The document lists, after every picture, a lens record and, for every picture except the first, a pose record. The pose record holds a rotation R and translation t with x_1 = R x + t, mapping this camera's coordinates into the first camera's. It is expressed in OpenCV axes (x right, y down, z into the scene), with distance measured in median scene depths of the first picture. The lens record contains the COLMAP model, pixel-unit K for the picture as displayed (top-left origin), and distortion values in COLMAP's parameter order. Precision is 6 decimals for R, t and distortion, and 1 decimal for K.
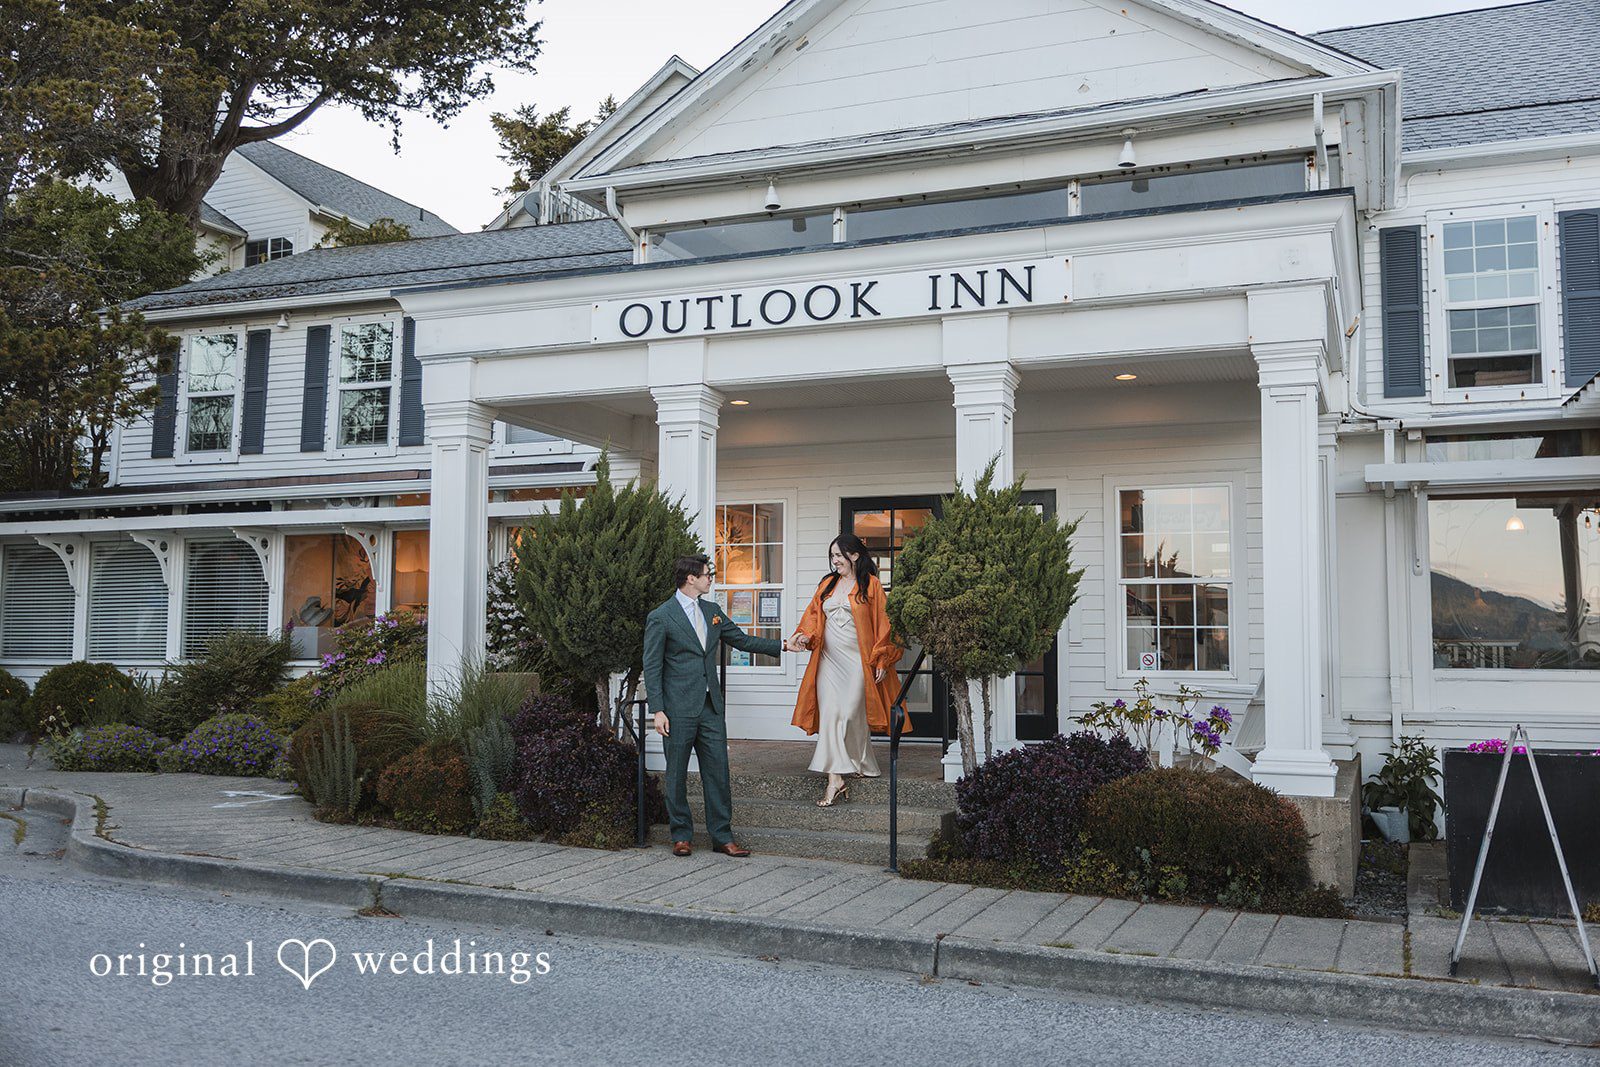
lens RADIAL K [[1506.2, 0, 800.0], [0, 1506.2, 533.5], [0, 0, 1]] dist [0.009264, 0.004839]
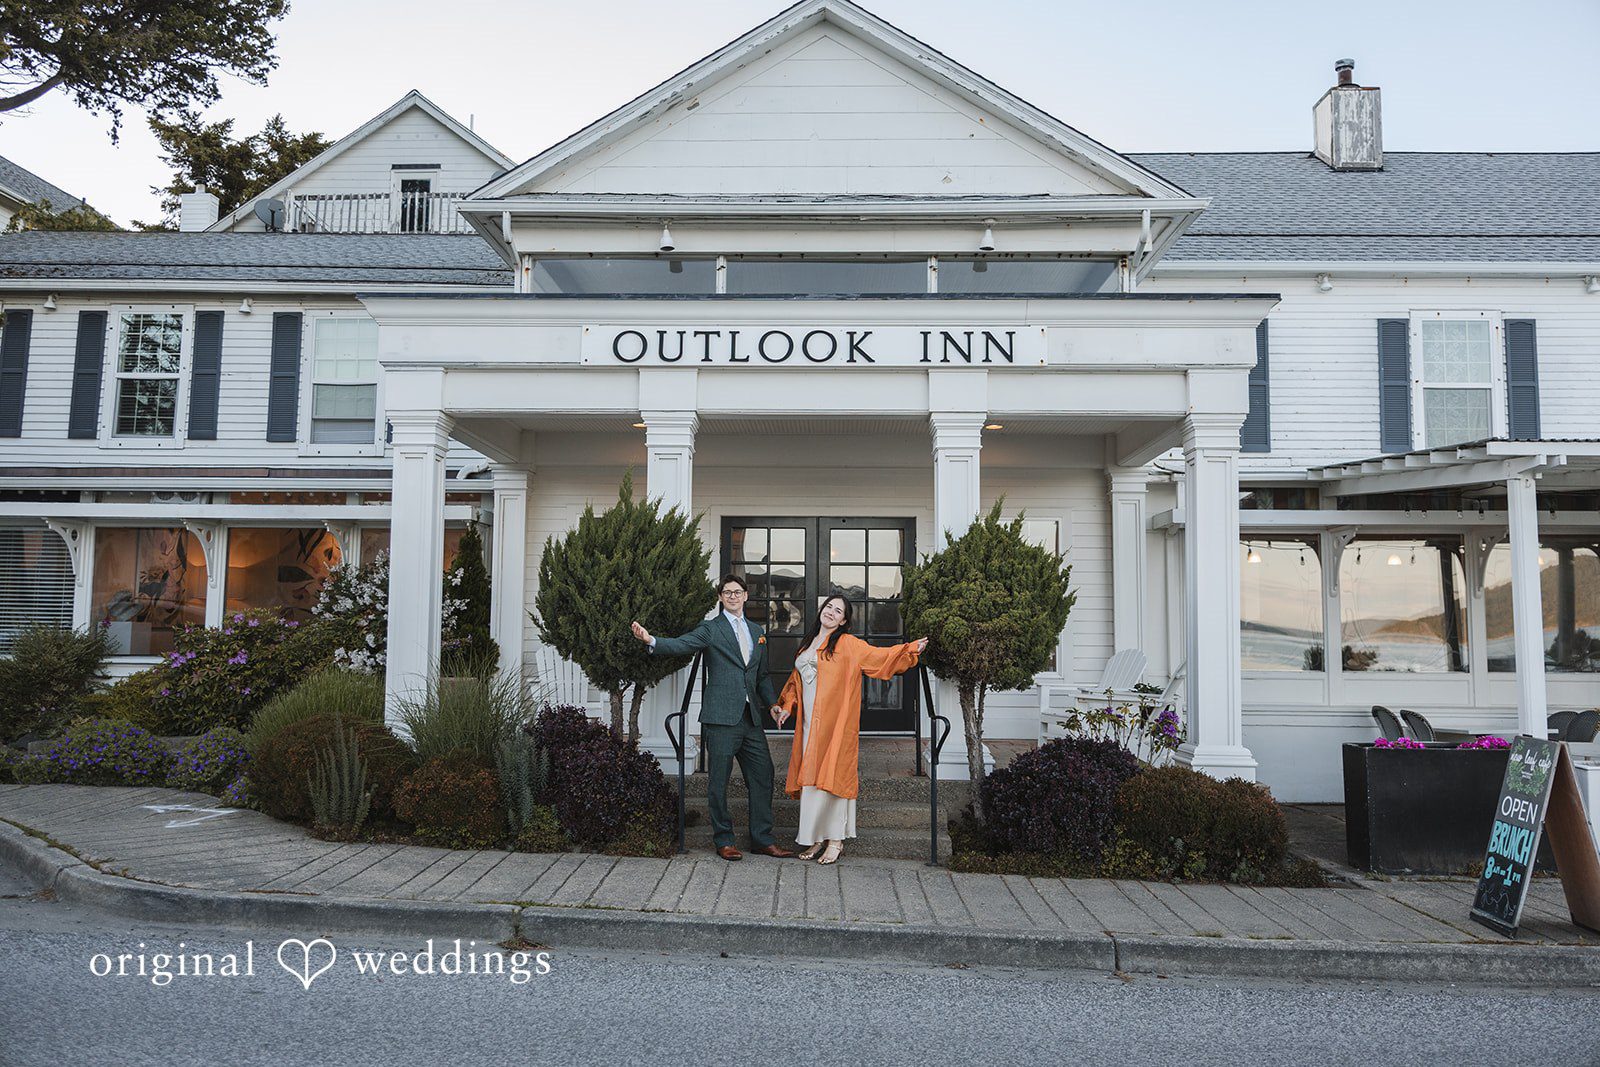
lens RADIAL K [[1244.4, 0, 788.9], [0, 1244.4, 533.1], [0, 0, 1]] dist [0.002901, -0.013810]
pose [[0.936814, 0.033568, 0.348214, -0.309831], [-0.035020, 0.999384, -0.002126, -0.013362], [-0.348071, -0.010203, 0.937413, 0.147666]]
